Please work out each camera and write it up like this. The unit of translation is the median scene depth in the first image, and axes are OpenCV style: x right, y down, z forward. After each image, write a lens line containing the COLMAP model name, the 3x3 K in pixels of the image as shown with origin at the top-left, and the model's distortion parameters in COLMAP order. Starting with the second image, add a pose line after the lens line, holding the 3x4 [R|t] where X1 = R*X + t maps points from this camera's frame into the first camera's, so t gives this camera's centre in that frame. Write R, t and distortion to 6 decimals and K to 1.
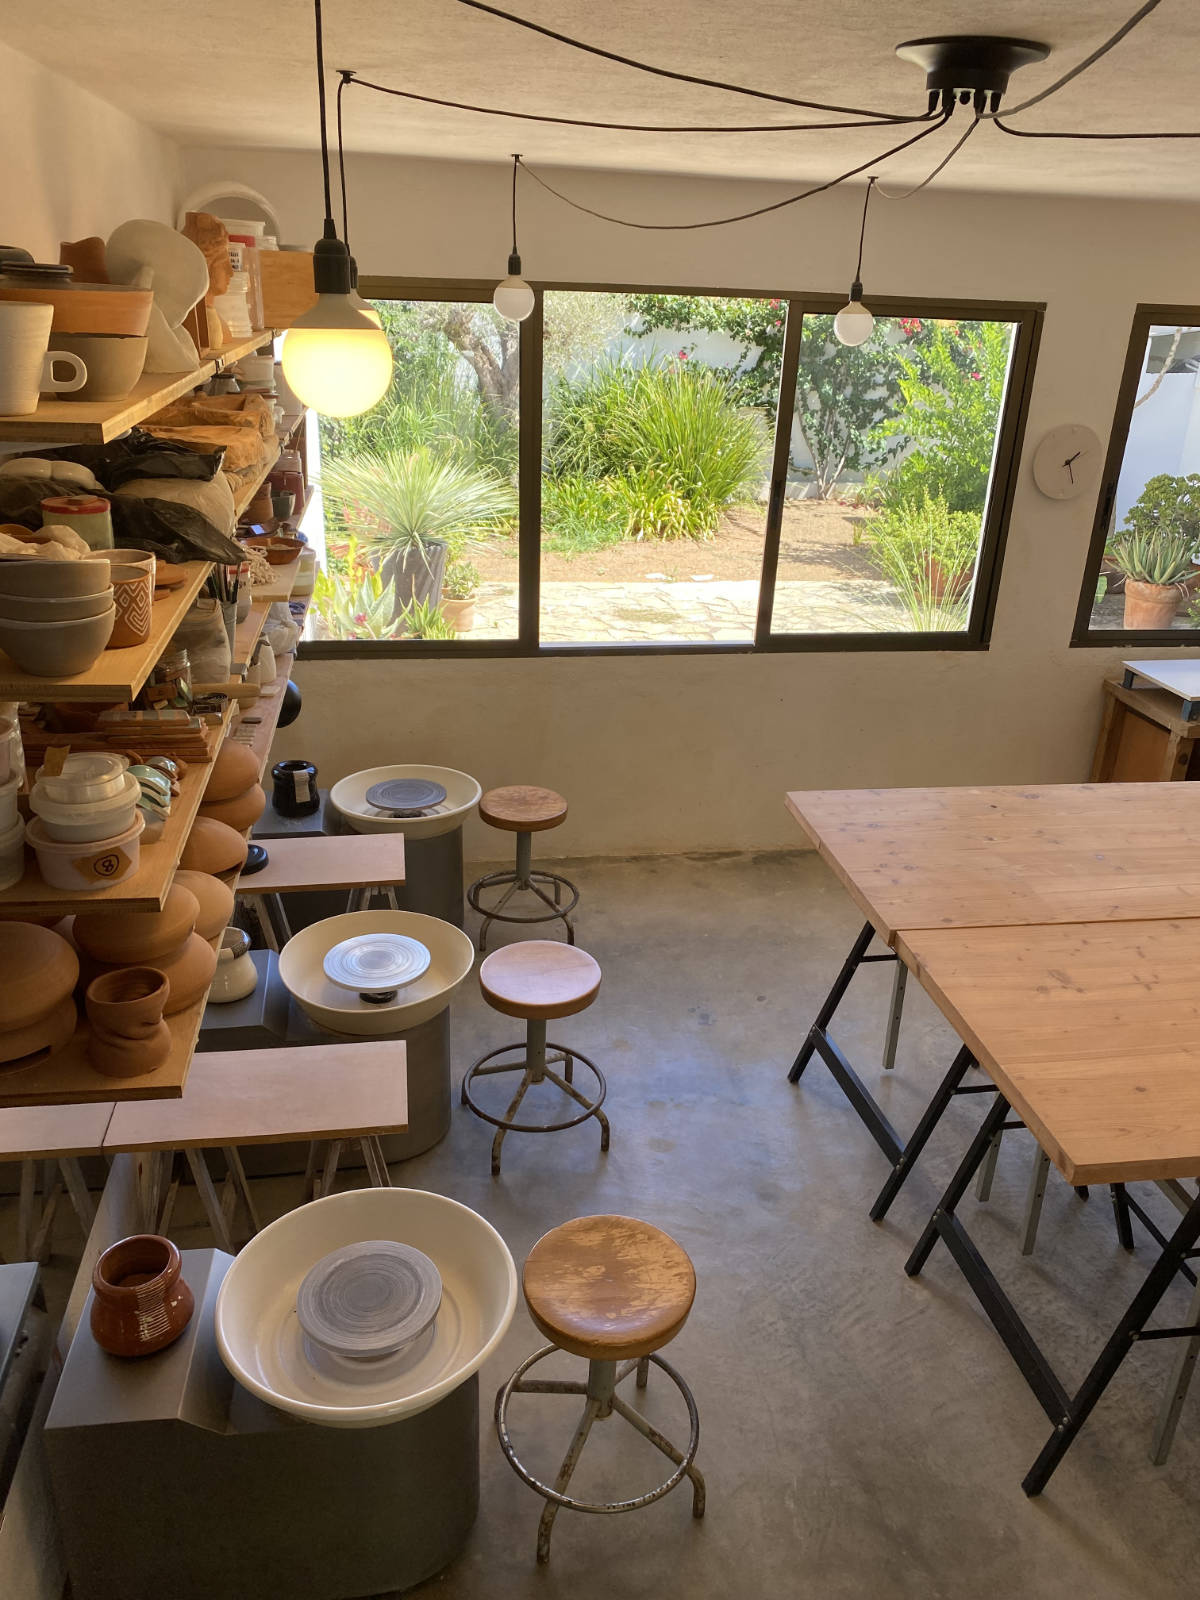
lens RADIAL K [[1178.5, 0, 600.0], [0, 1178.5, 800.0], [0, 0, 1]] dist [0.099029, -0.105248]
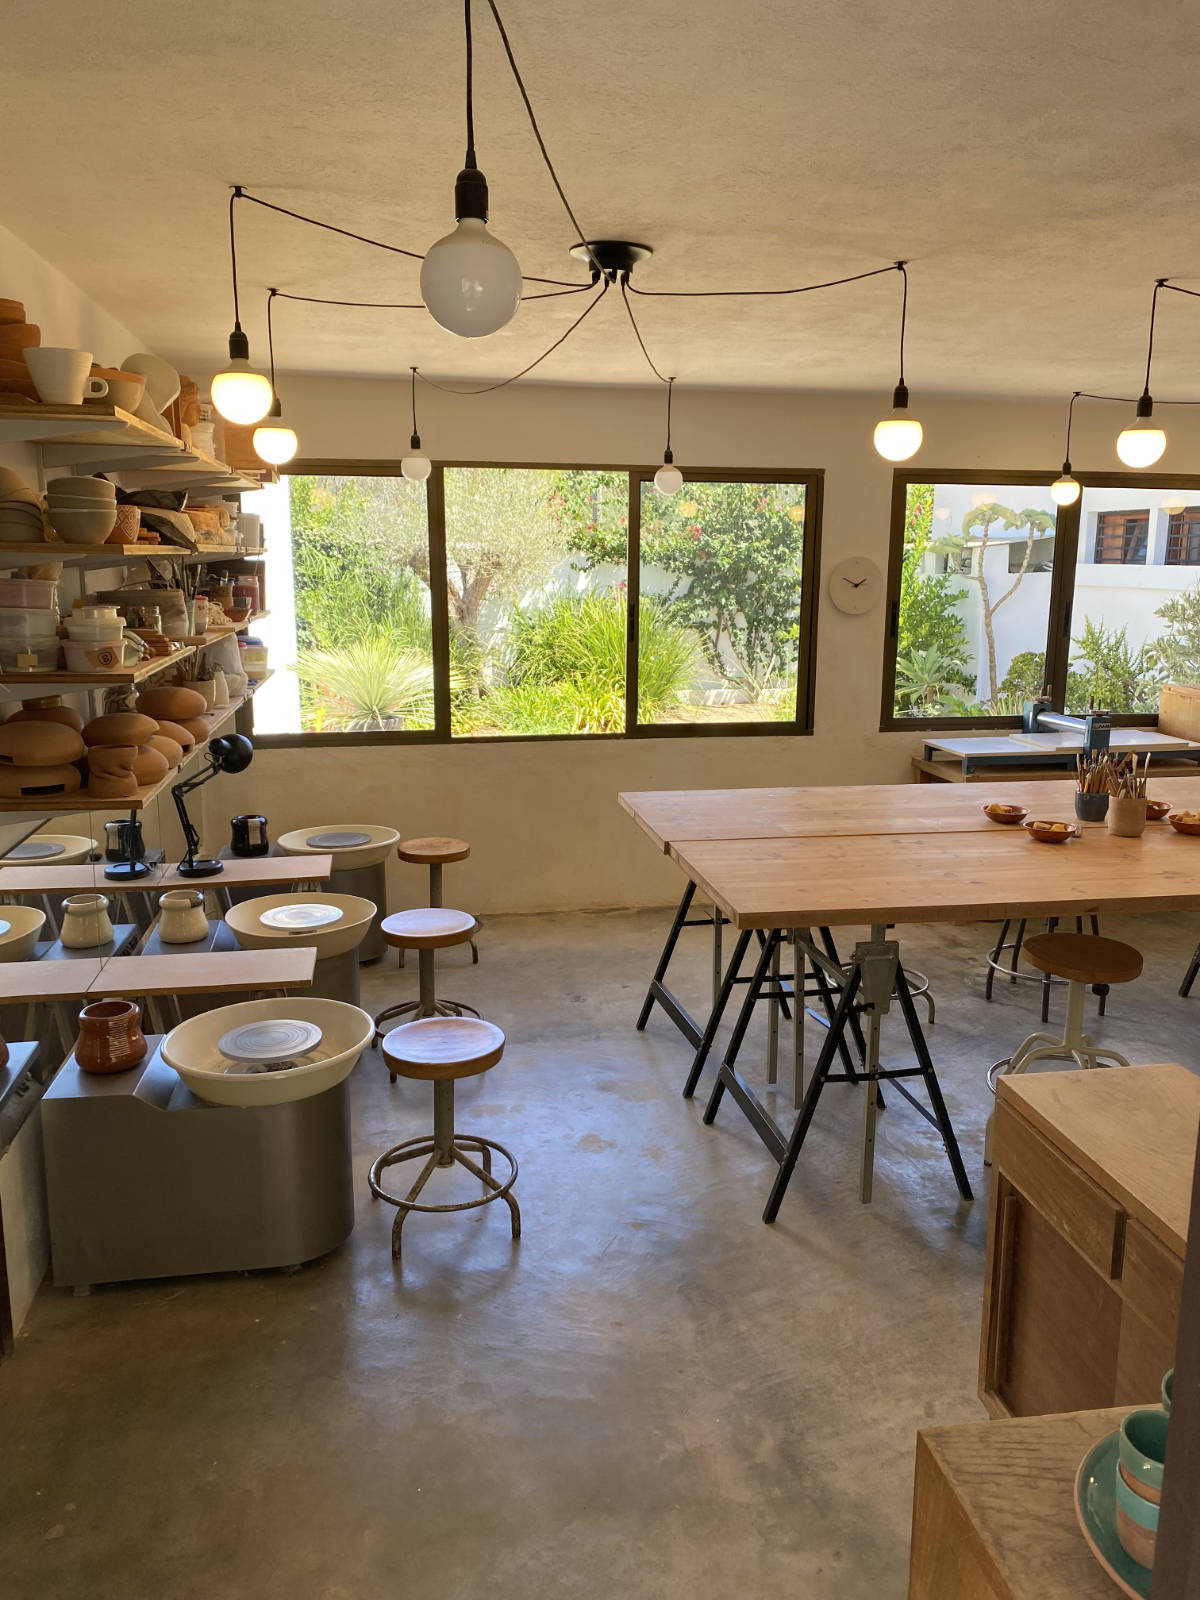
lens RADIAL K [[1171.8, 0, 600.0], [0, 1171.8, 800.0], [0, 0, 1]] dist [0.235910, -0.438485]
pose [[0.999330, -0.035040, 0.010569, 0.102022], [0.036471, 0.977599, -0.207291, 0.228706], [-0.003069, 0.207538, 0.978222, -0.243993]]
